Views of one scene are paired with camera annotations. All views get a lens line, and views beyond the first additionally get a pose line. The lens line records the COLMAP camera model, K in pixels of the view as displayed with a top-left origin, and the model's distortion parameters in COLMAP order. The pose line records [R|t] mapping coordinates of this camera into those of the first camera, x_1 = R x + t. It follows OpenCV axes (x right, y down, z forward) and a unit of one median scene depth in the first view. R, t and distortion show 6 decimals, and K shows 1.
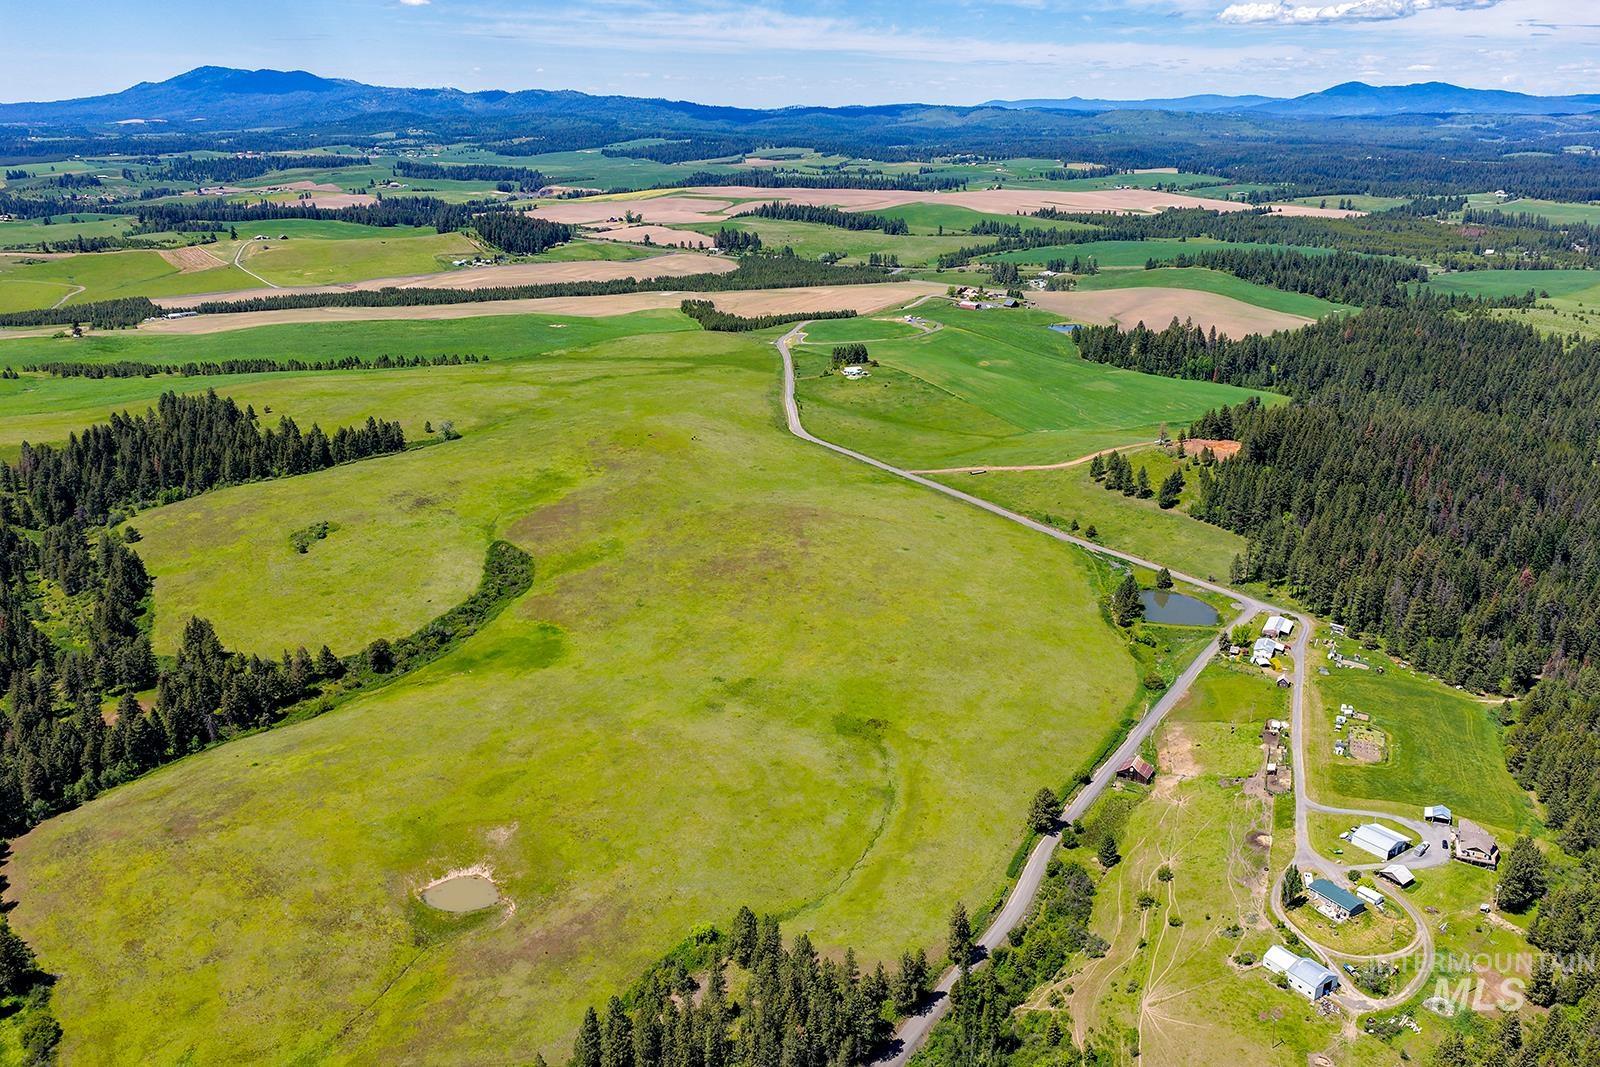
lens RADIAL K [[1332.1, 0, 807.1], [0, 1332.1, 537.5], [0, 0, 1]] dist [-0.012773, 0.038778]
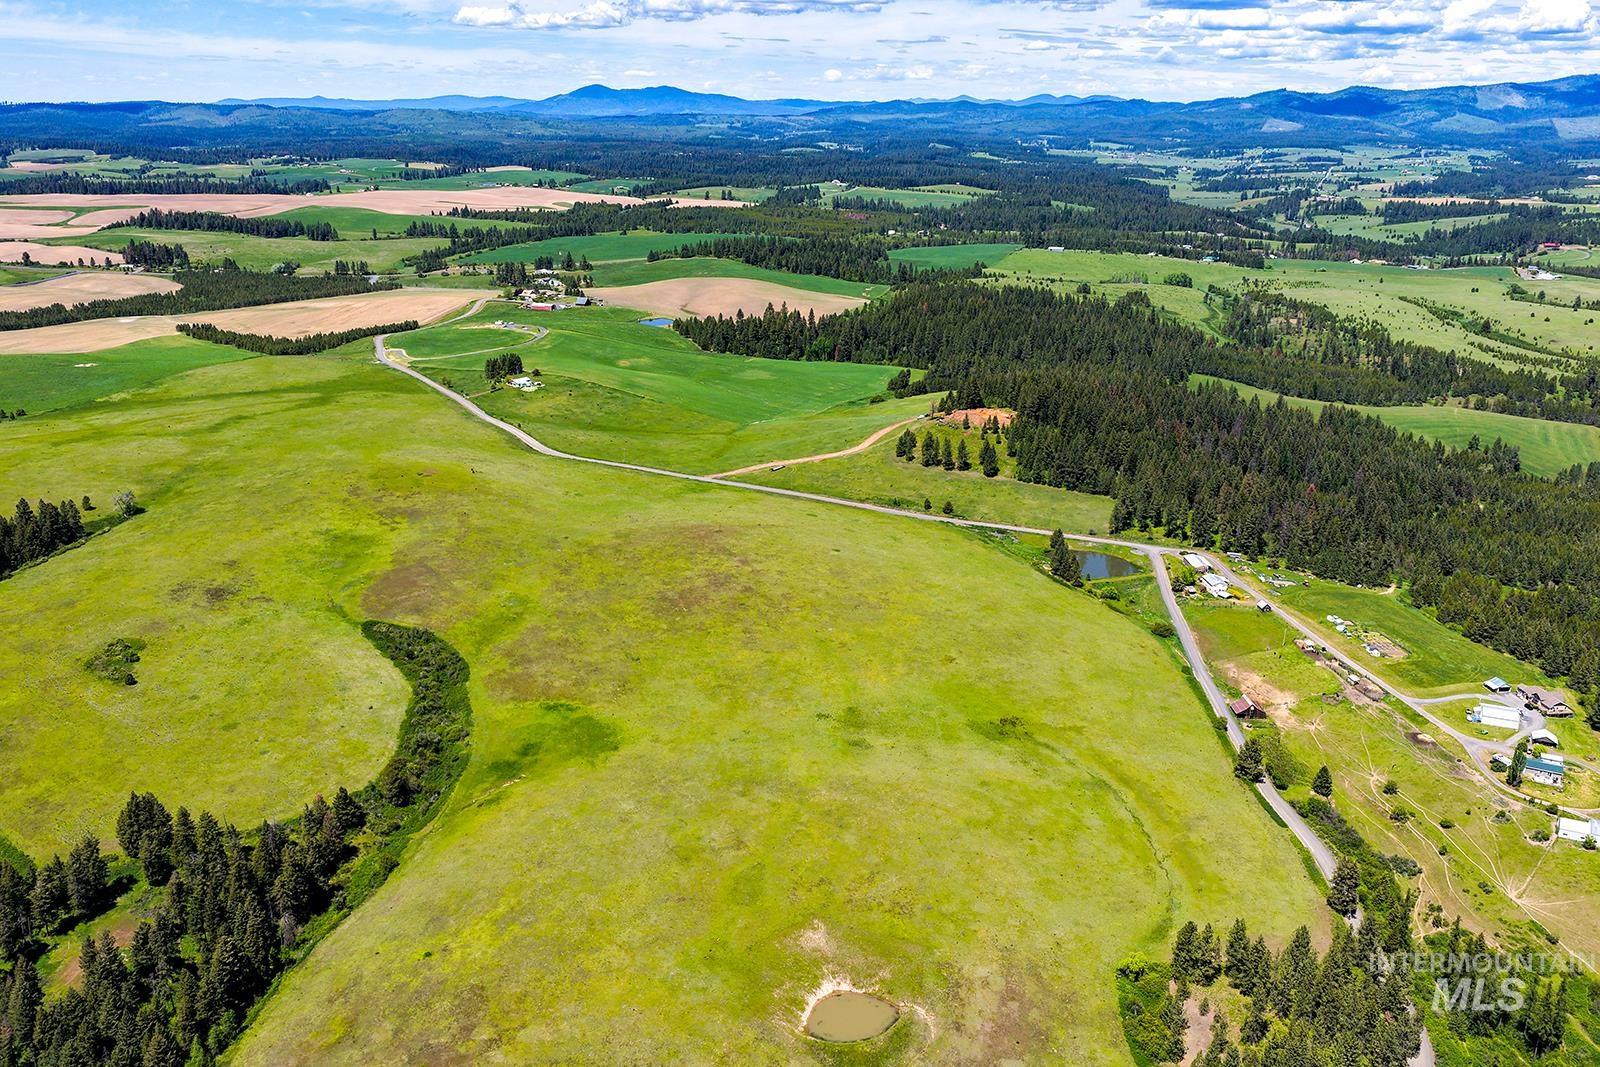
lens RADIAL K [[1332.1, 0, 807.9], [0, 1332.1, 529.9], [0, 0, 1]] dist [-0.012773, 0.038778]
pose [[0.860241, -0.149011, 0.487628, -0.111229], [0.151768, 0.987827, 0.034123, -0.011347], [-0.486776, 0.044652, 0.872385, 0.046946]]
